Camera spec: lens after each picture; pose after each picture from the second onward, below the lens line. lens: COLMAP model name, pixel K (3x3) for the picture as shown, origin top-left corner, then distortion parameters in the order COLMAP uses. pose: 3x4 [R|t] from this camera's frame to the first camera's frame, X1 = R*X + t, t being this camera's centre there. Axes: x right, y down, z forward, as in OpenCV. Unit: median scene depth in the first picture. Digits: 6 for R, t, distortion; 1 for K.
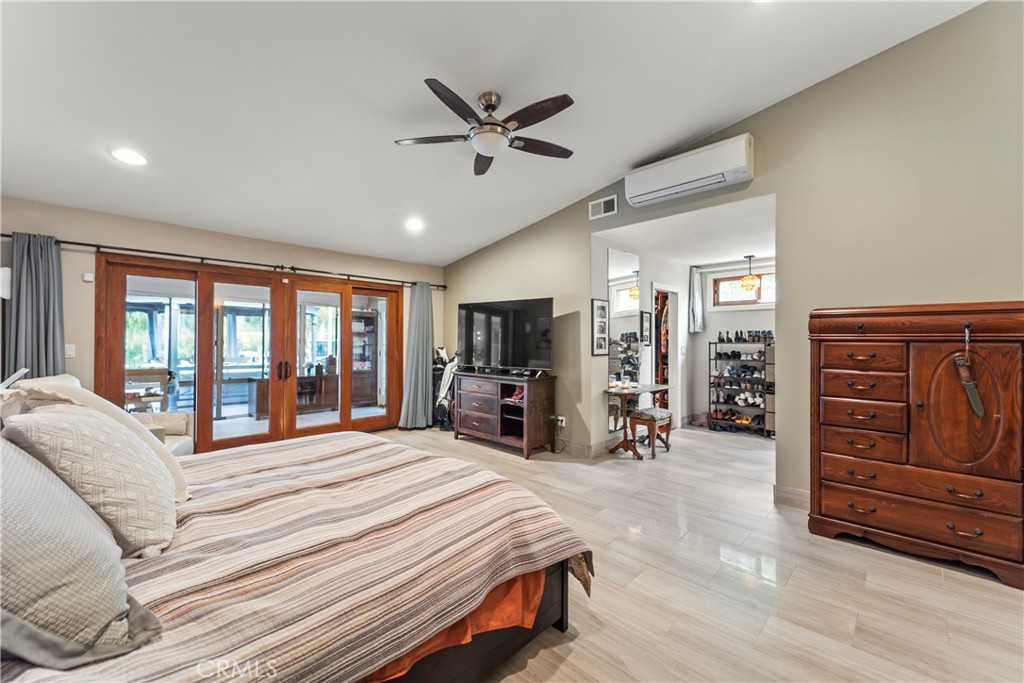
lens RADIAL K [[411.5, 0, 510.1], [0, 411.5, 342.4], [0, 0, 1]] dist [0.009844, -0.006212]
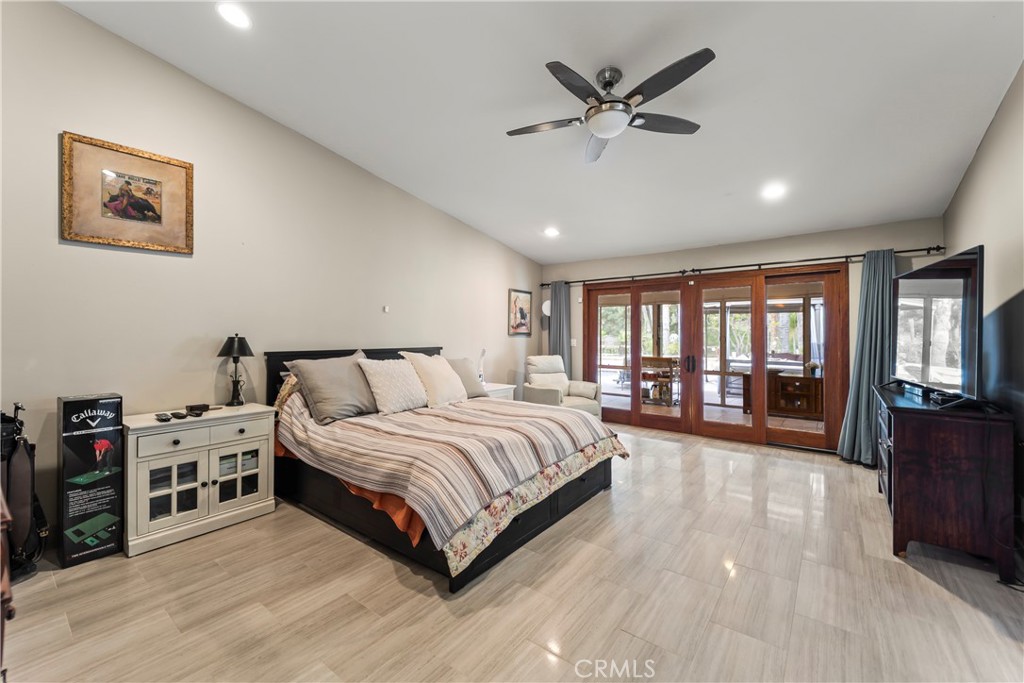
lens RADIAL K [[411.5, 0, 509.9], [0, 411.5, 336.6], [0, 0, 1]] dist [0.009844, -0.006212]
pose [[0.102974, -0.000381, -0.994684, 0.503978], [-0.004899, 0.999988, -0.000891, -0.002221], [0.994672, 0.004964, 0.102970, 0.408850]]
